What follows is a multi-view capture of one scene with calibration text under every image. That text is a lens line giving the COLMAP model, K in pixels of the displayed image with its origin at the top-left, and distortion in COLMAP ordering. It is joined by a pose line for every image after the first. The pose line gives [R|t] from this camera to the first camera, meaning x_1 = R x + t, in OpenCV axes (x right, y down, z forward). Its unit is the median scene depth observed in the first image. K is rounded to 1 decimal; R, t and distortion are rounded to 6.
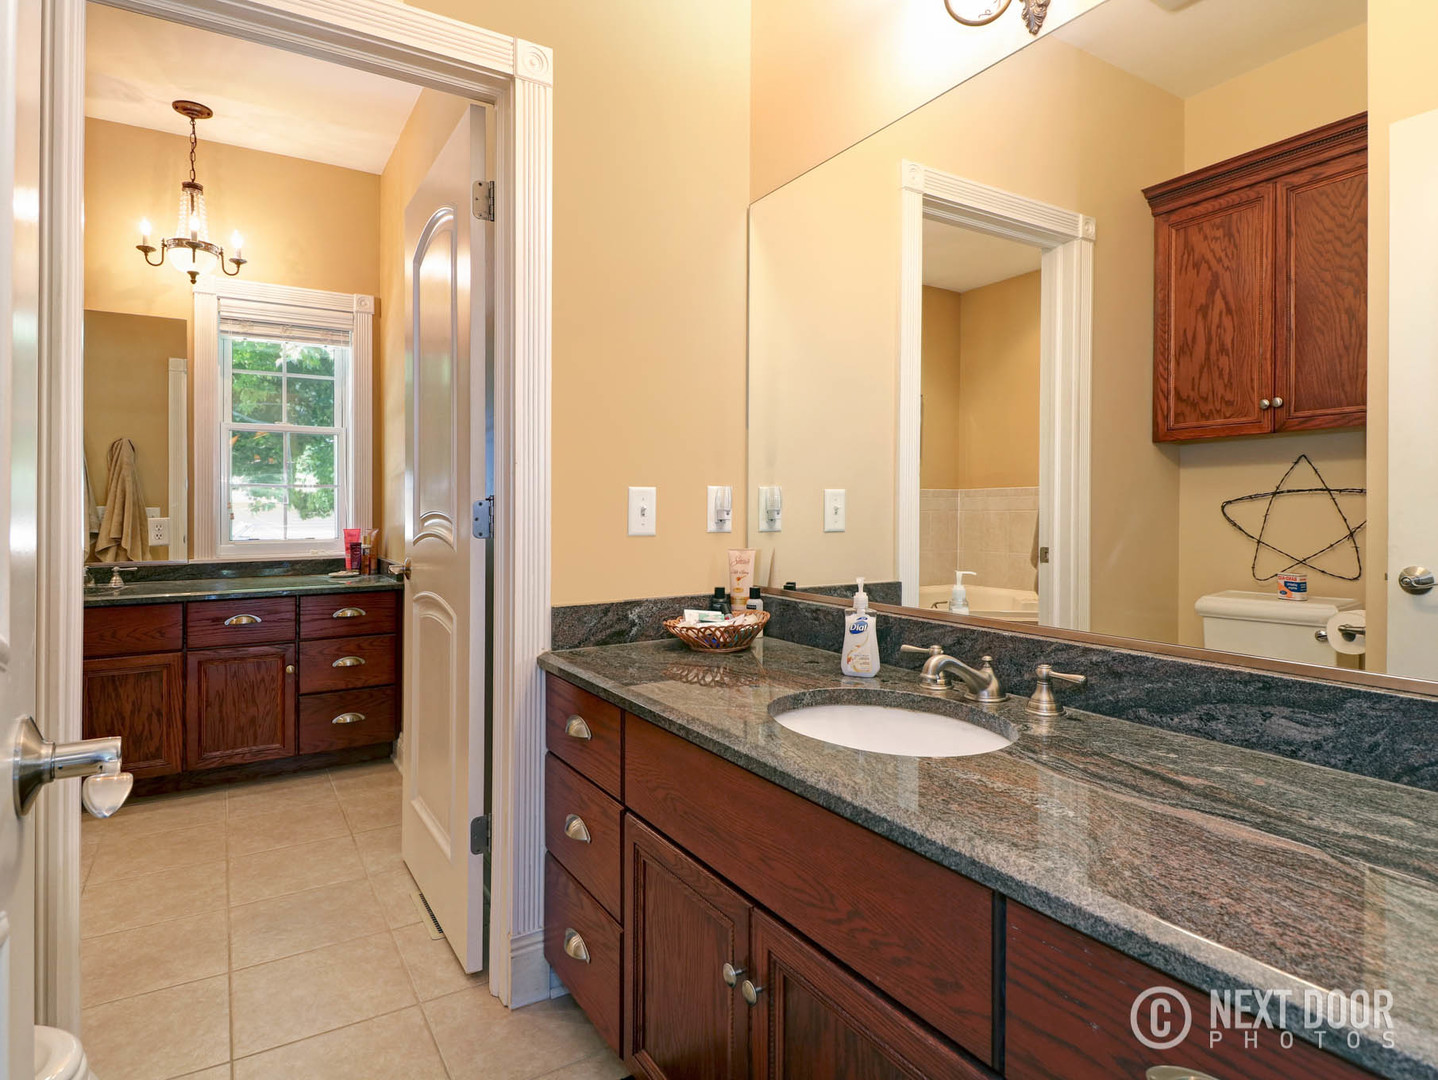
lens RADIAL K [[772.2, 0, 697.7], [0, 772.2, 513.4], [0, 0, 1]] dist [0.024979, -0.020642]
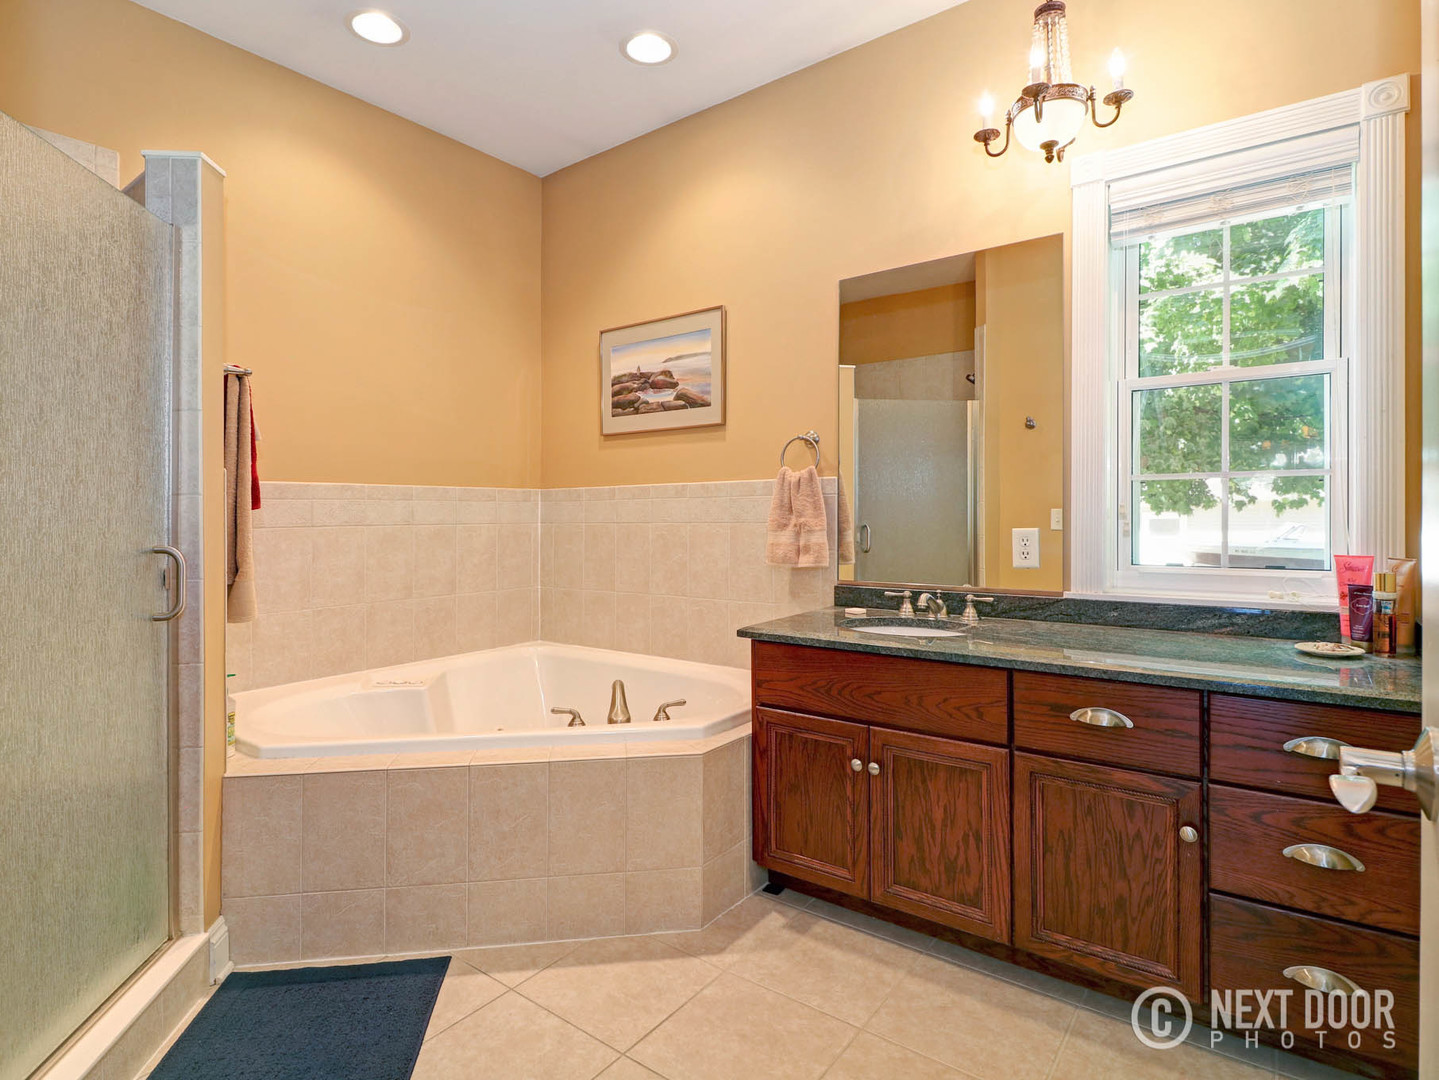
lens RADIAL K [[772.7, 0, 698.2], [0, 772.7, 513.4], [0, 0, 1]] dist [0.024979, -0.020642]
pose [[0.388361, -0.002109, -0.921505, -0.181042], [0.000271, 0.999998, -0.002175, -0.007393], [0.921507, 0.000594, 0.388360, 0.508453]]
